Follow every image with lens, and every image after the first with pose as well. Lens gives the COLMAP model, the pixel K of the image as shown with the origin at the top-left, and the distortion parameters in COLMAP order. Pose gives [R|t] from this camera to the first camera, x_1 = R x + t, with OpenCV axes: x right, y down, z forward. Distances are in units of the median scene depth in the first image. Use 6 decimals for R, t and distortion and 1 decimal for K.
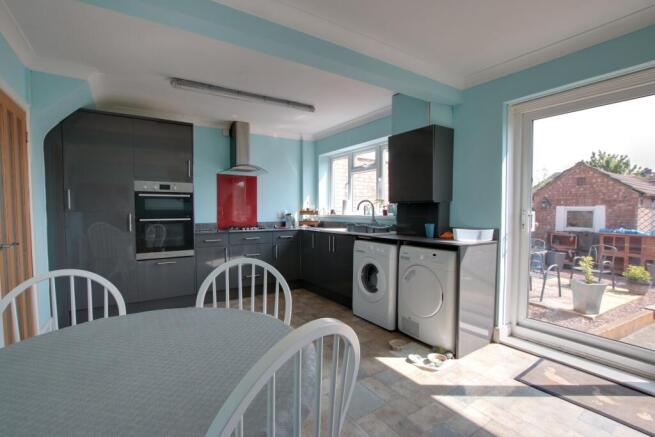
lens RADIAL K [[310.4, 0, 330.5], [0, 310.4, 219.8], [0, 0, 1]] dist [-0.020839, 0.000468]
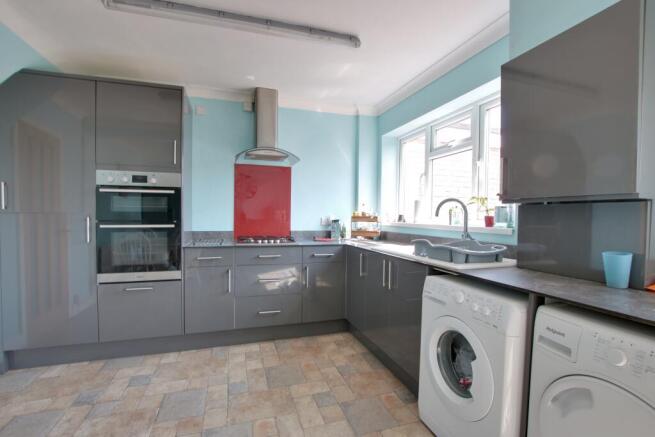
lens RADIAL K [[310.4, 0, 330.5], [0, 310.4, 219.8], [0, 0, 1]] dist [-0.020839, 0.000468]
pose [[0.961477, 0.016368, -0.274399, 0.057453], [-0.020930, 0.999687, -0.013705, -0.012879], [0.274089, 0.018921, 0.961518, 0.409530]]
